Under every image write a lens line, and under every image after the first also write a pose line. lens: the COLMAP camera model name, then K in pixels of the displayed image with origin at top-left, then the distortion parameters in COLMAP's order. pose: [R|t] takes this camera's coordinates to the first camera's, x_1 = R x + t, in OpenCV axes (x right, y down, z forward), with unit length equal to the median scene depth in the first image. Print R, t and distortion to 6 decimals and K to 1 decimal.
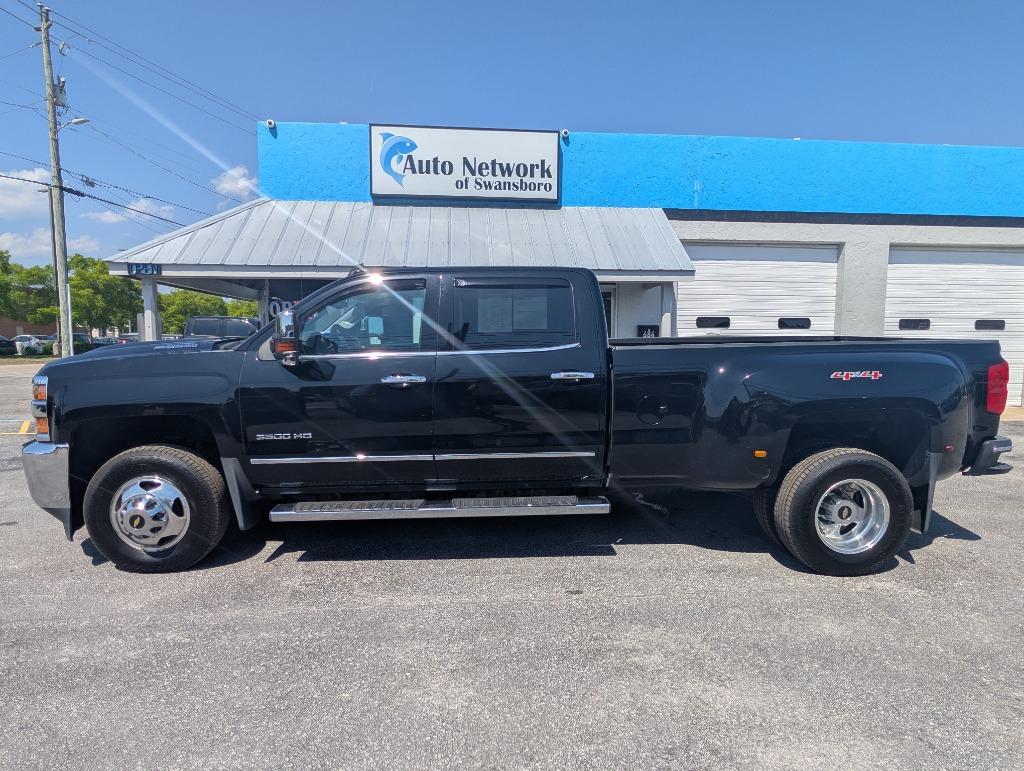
lens RADIAL K [[551.2, 0, 512.0], [0, 551.2, 385.5], [0, 0, 1]] dist [-0.012997, 0.000986]
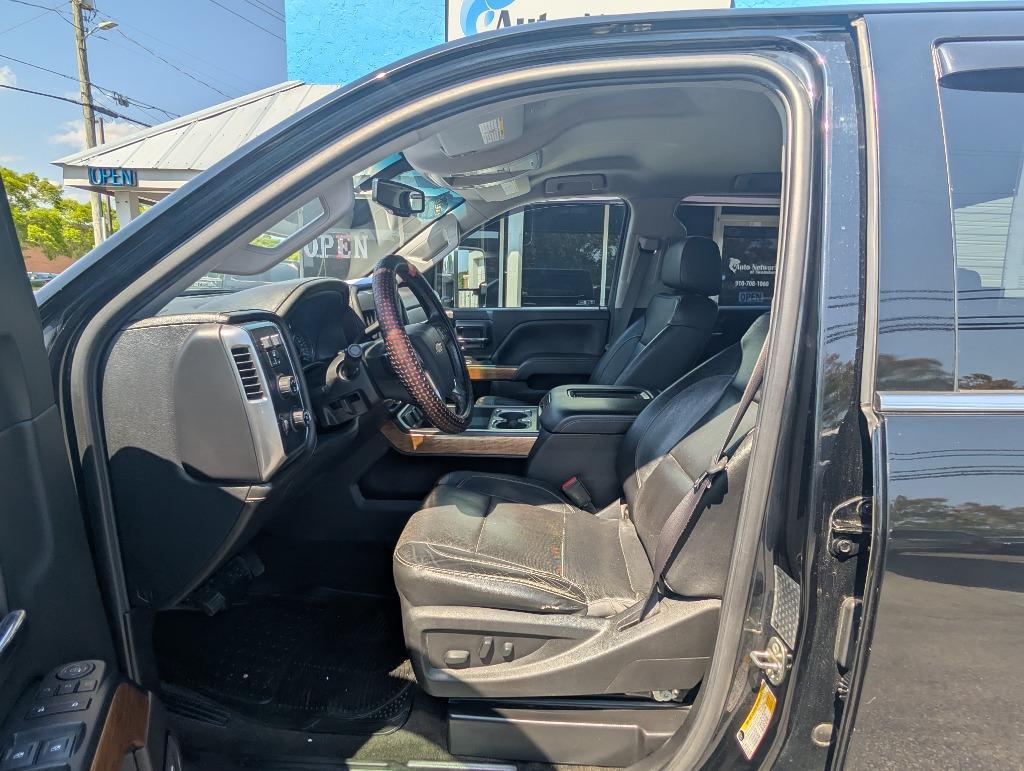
lens RADIAL K [[551.2, 0, 512.0], [0, 551.2, 385.5], [0, 0, 1]] dist [-0.012997, 0.000986]
pose [[0.994983, 0.039984, -0.091703, -0.097884], [-0.031444, 0.995193, 0.092744, -0.030841], [0.094971, -0.089395, 0.991458, 0.303584]]
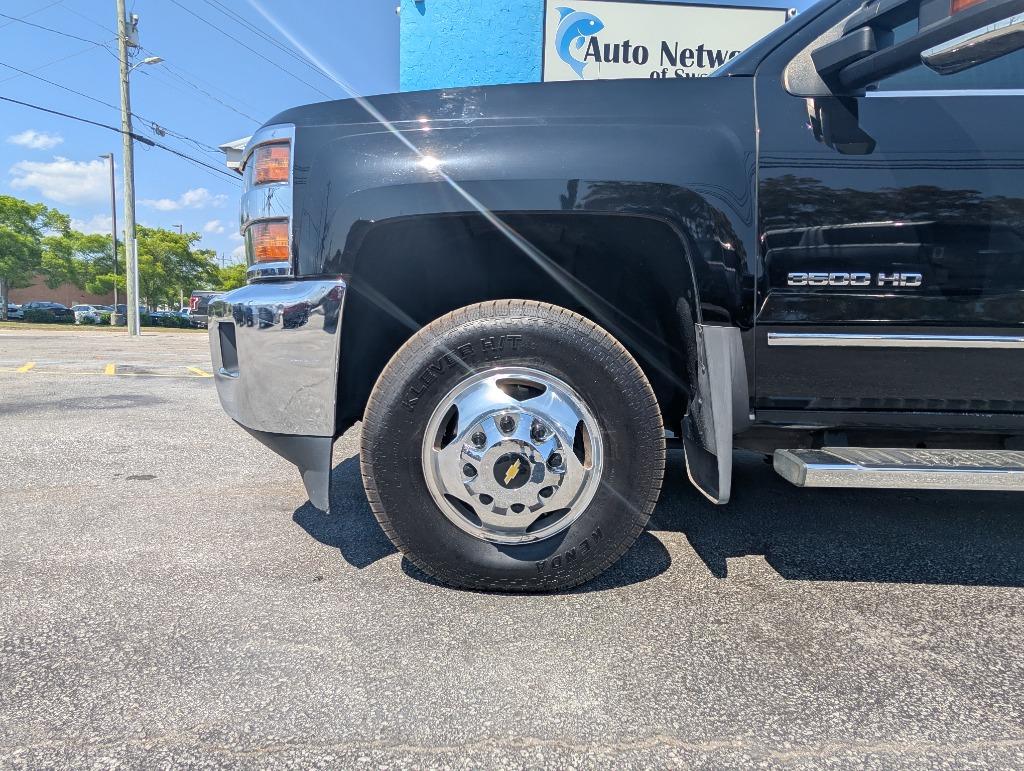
lens RADIAL K [[551.2, 0, 512.0], [0, 551.2, 385.5], [0, 0, 1]] dist [-0.012997, 0.000986]
pose [[0.998027, 0.032483, -0.053737, -0.242622], [-0.031871, 0.999418, 0.012198, 0.065772], [0.054102, -0.010462, 0.998481, 0.215818]]
